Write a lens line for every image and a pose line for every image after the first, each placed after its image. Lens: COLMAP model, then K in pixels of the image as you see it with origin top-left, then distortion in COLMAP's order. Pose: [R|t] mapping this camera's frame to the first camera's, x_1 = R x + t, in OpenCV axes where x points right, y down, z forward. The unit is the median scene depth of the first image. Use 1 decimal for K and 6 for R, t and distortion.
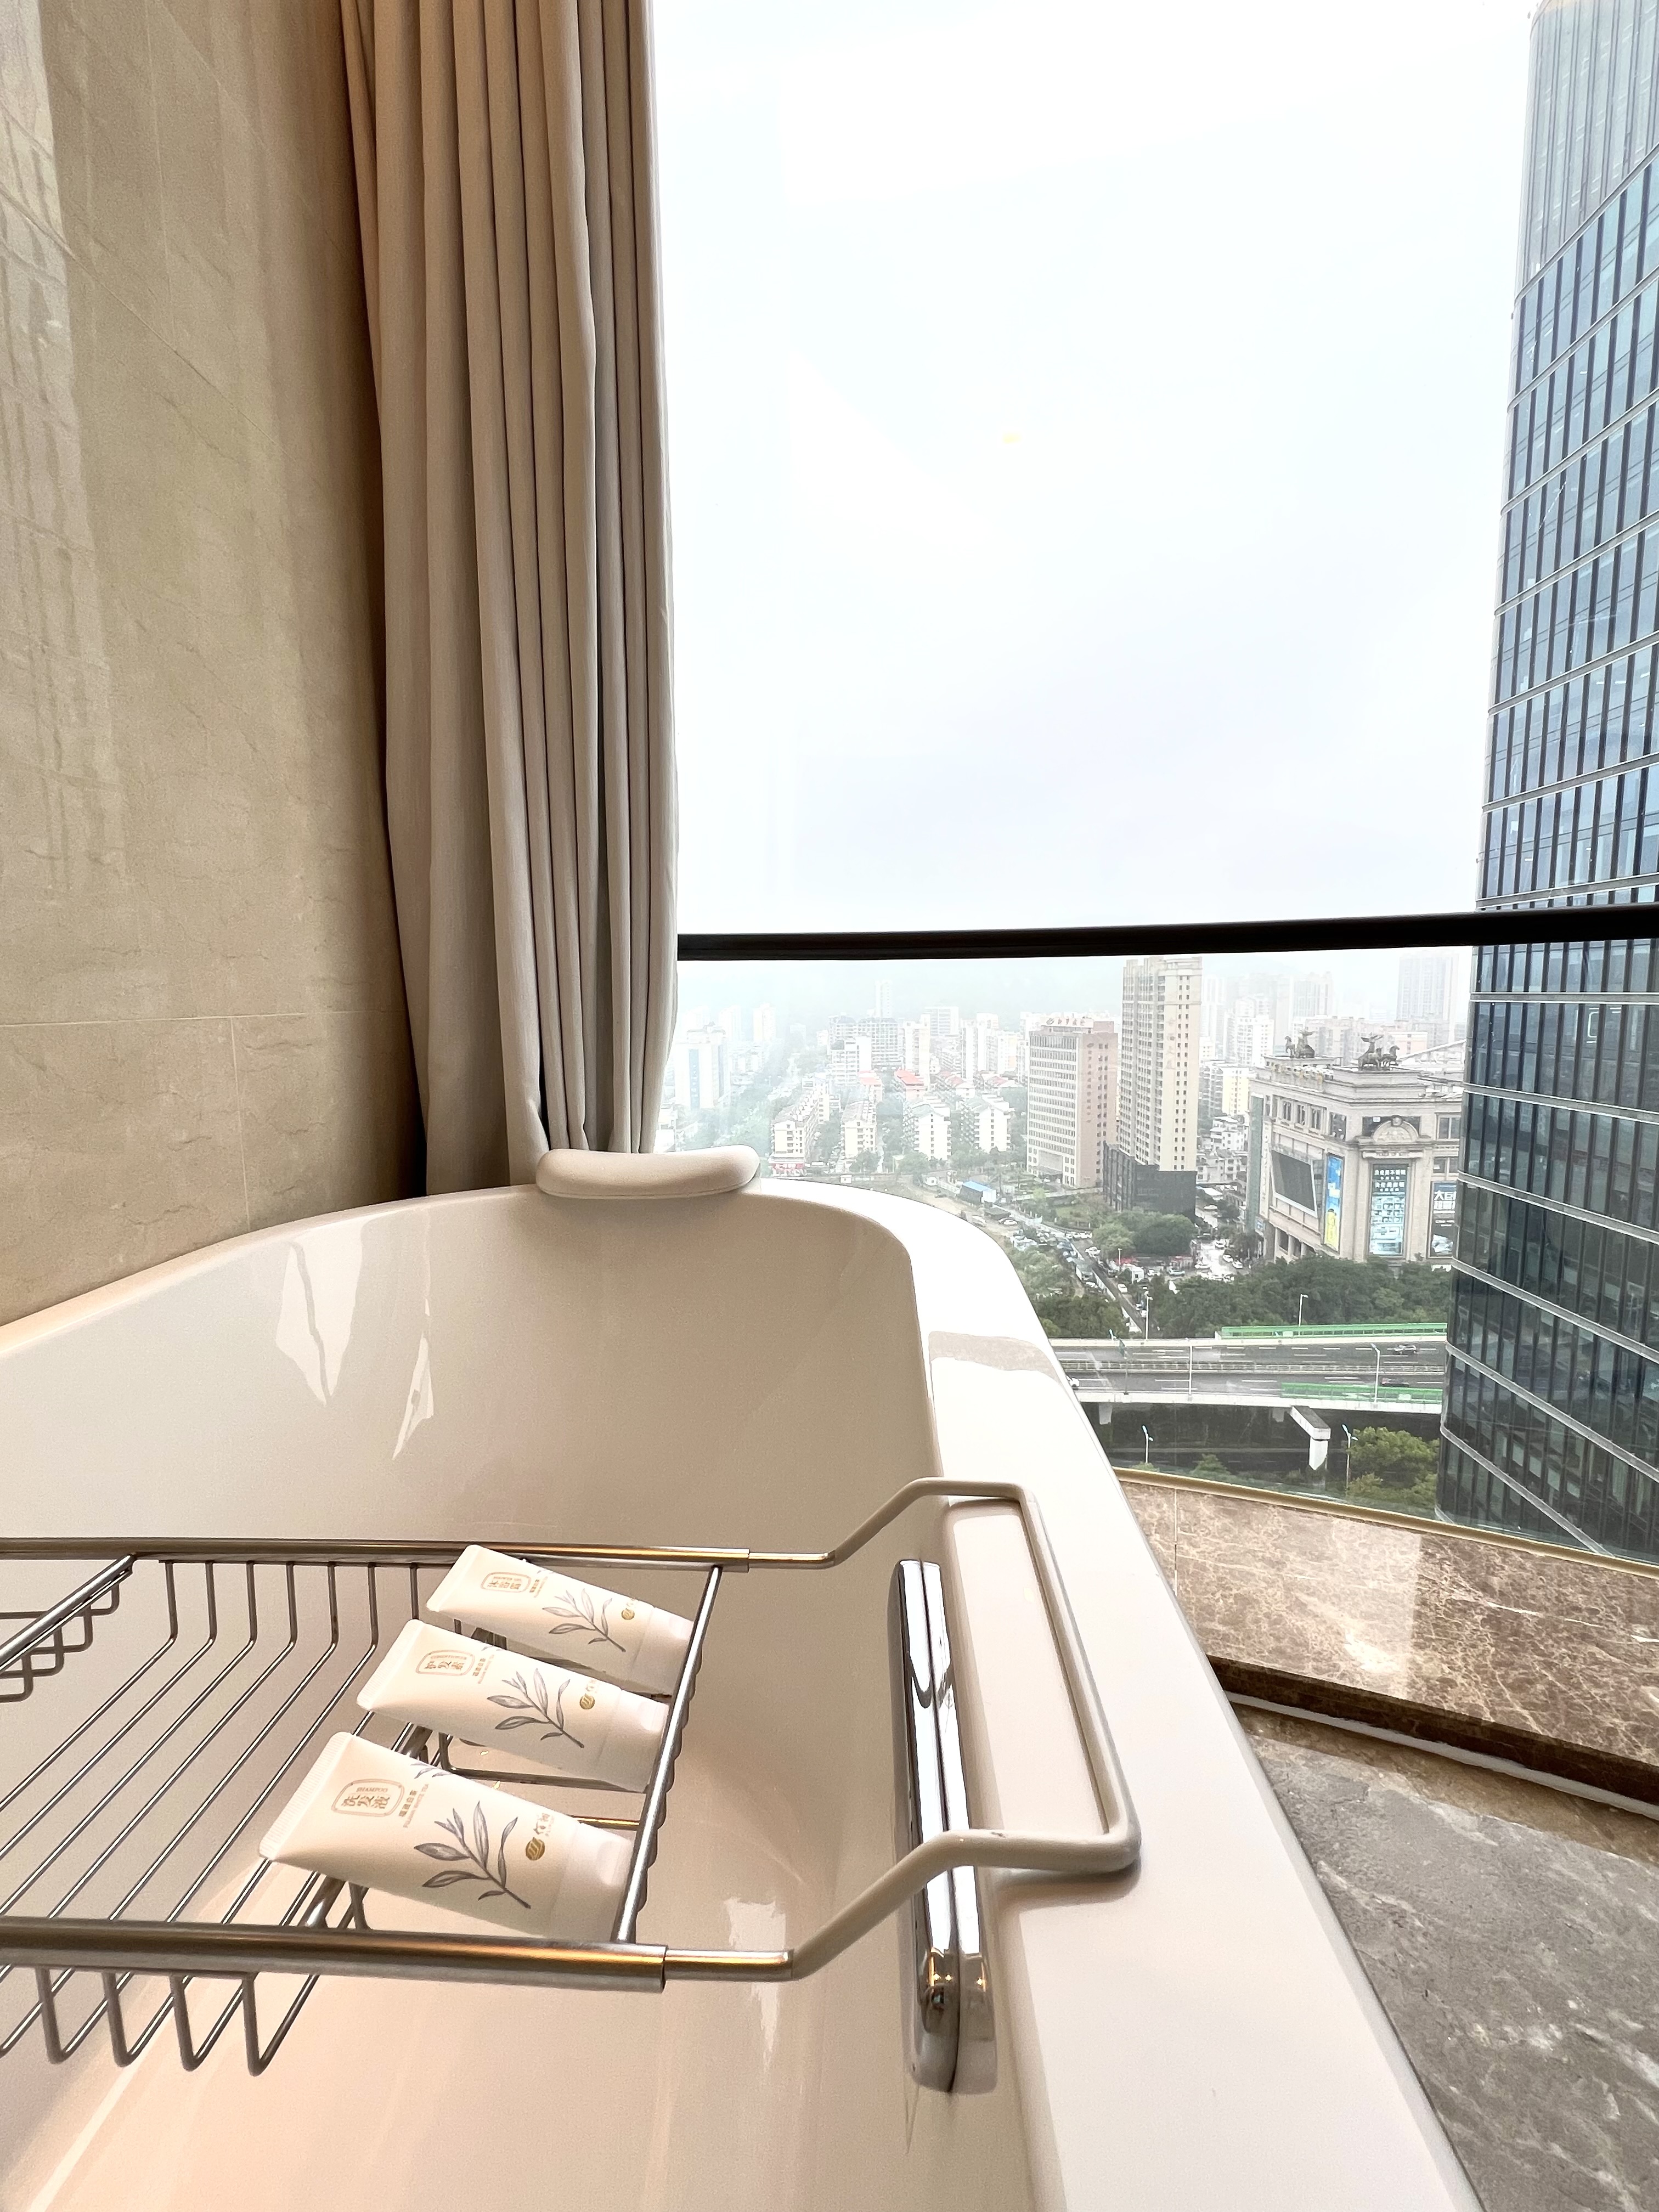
lens RADIAL K [[989.0, 0, 823.0], [0, 989.0, 1114.7], [0, 0, 1]] dist [-0.002079, -0.000340]
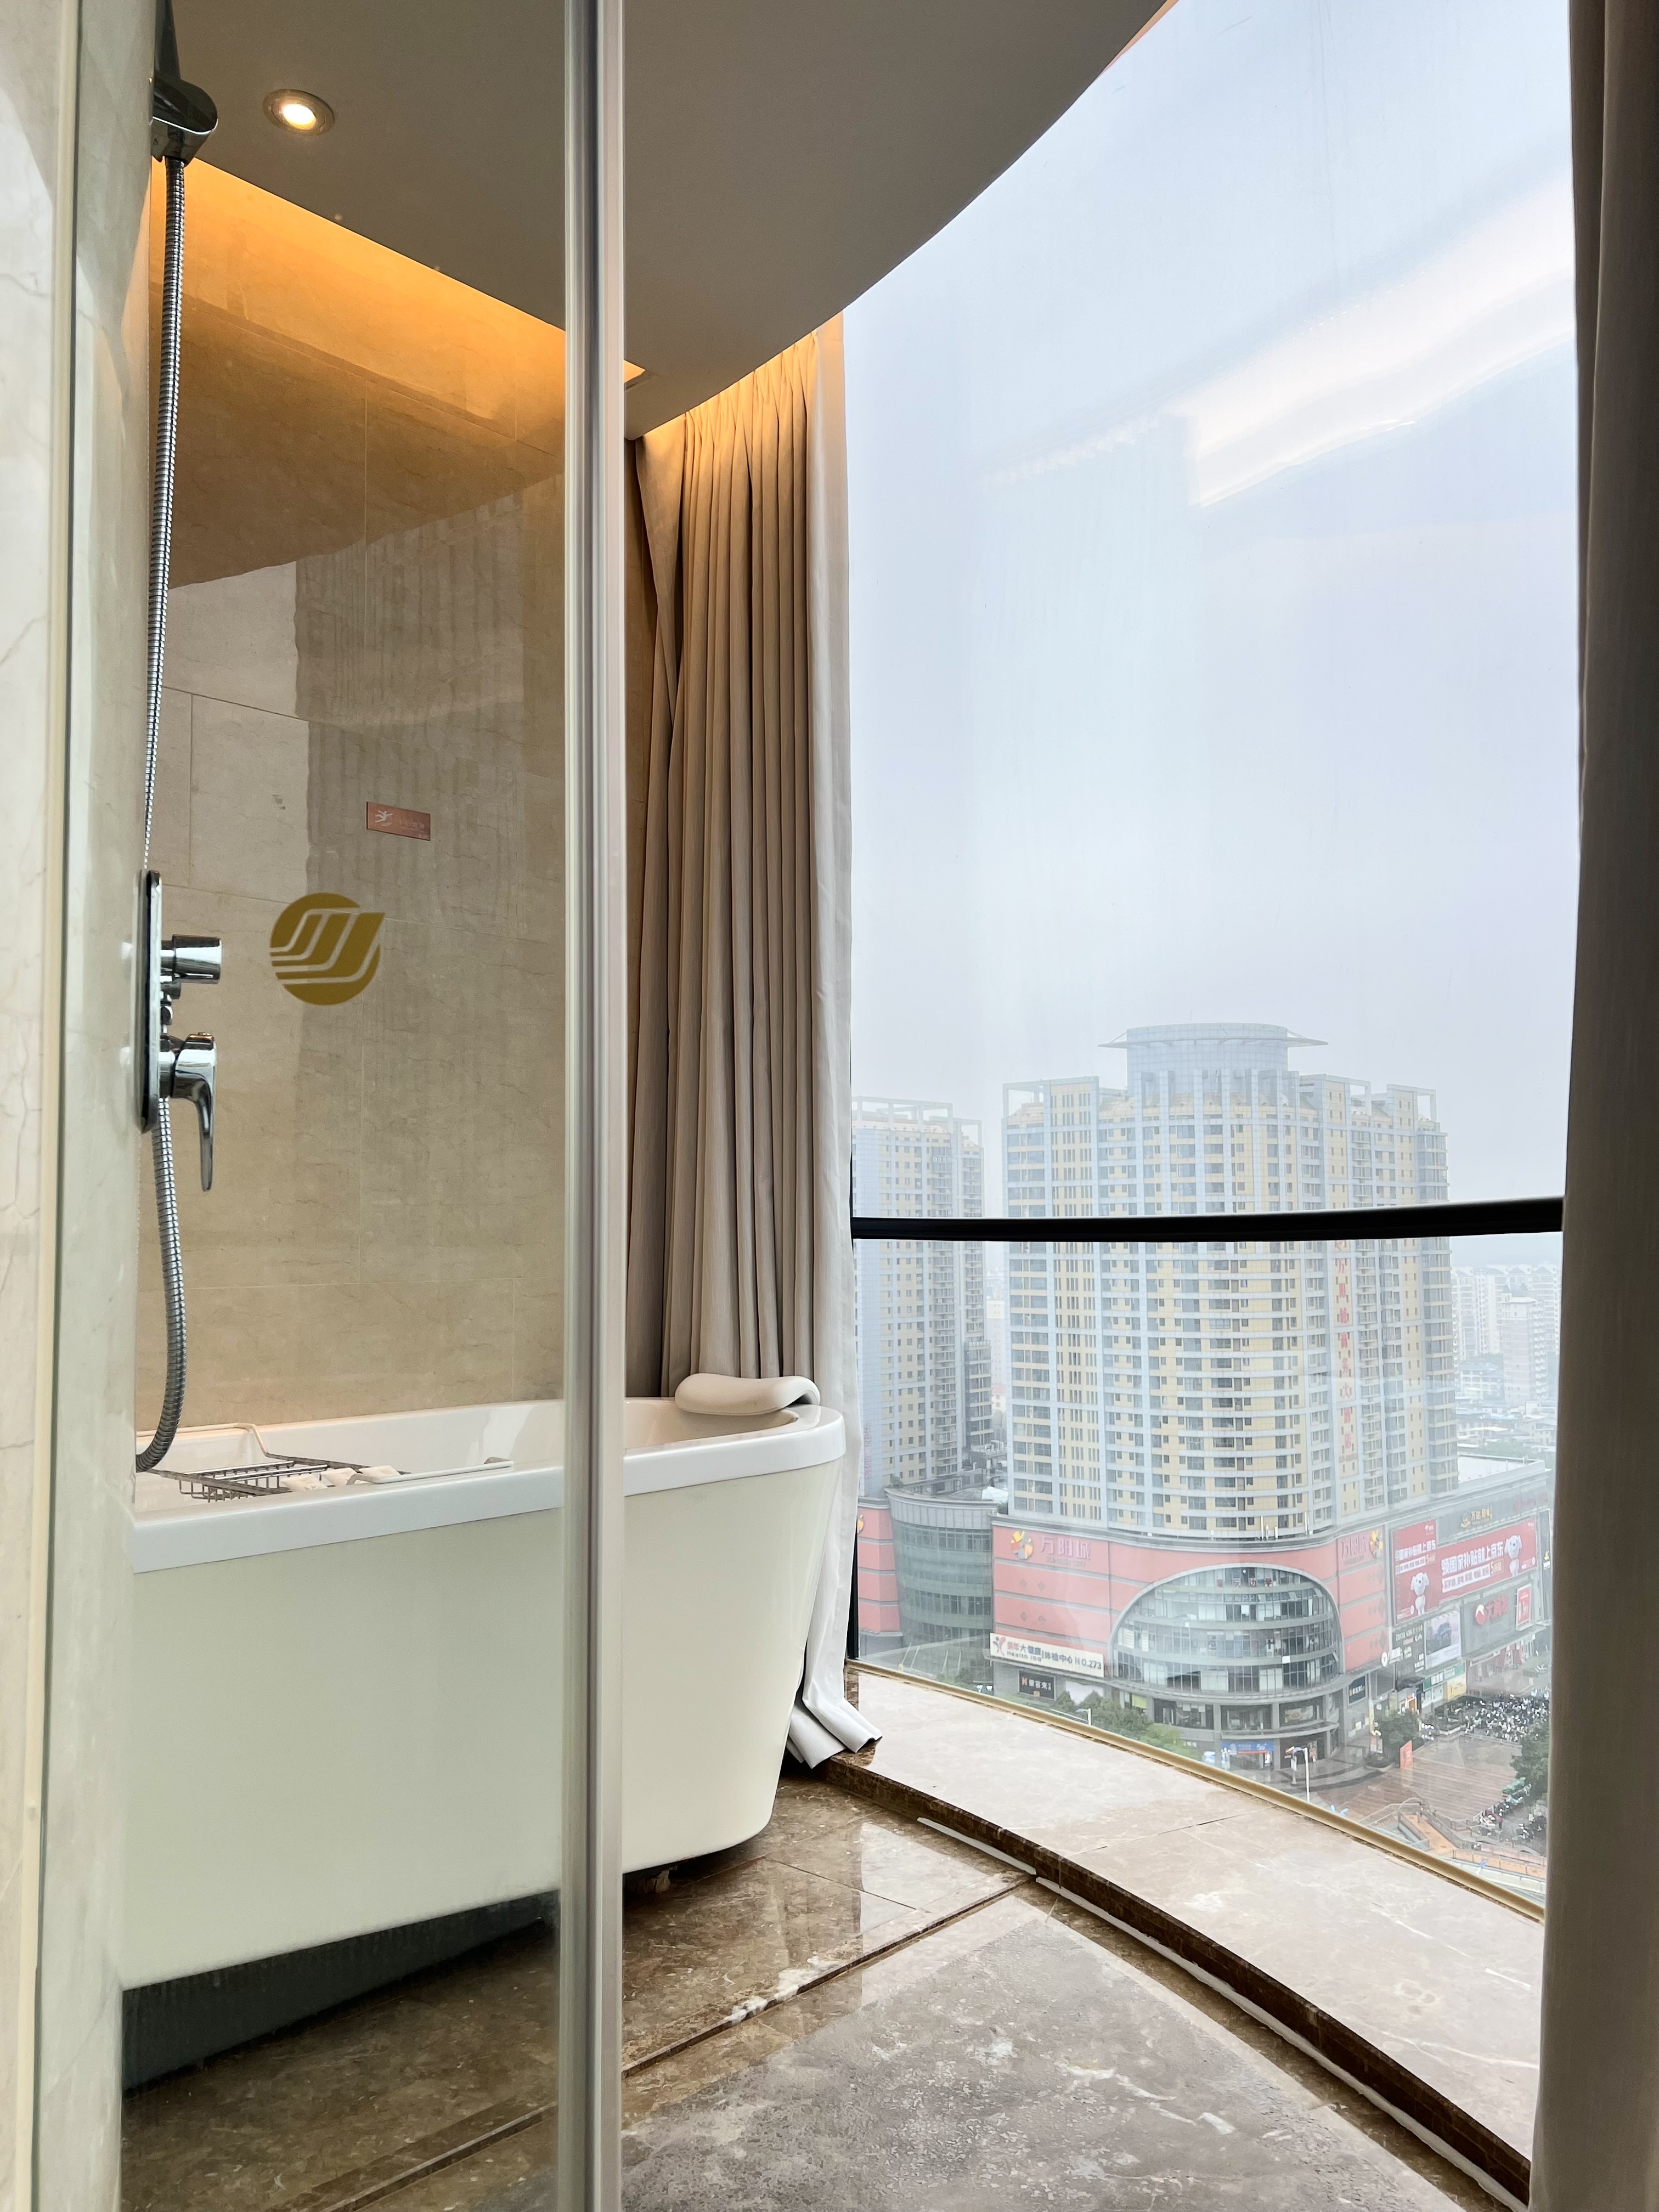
lens RADIAL K [[1733.3, 0, 832.1], [0, 1733.3, 1106.6], [0, 0, 1]] dist [-0.000968, -0.000065]
pose [[0.768086, -0.029219, -0.639680, 1.376434], [-0.085668, 0.985289, -0.147871, 0.006384], [0.634590, 0.168378, 0.754284, -0.777454]]
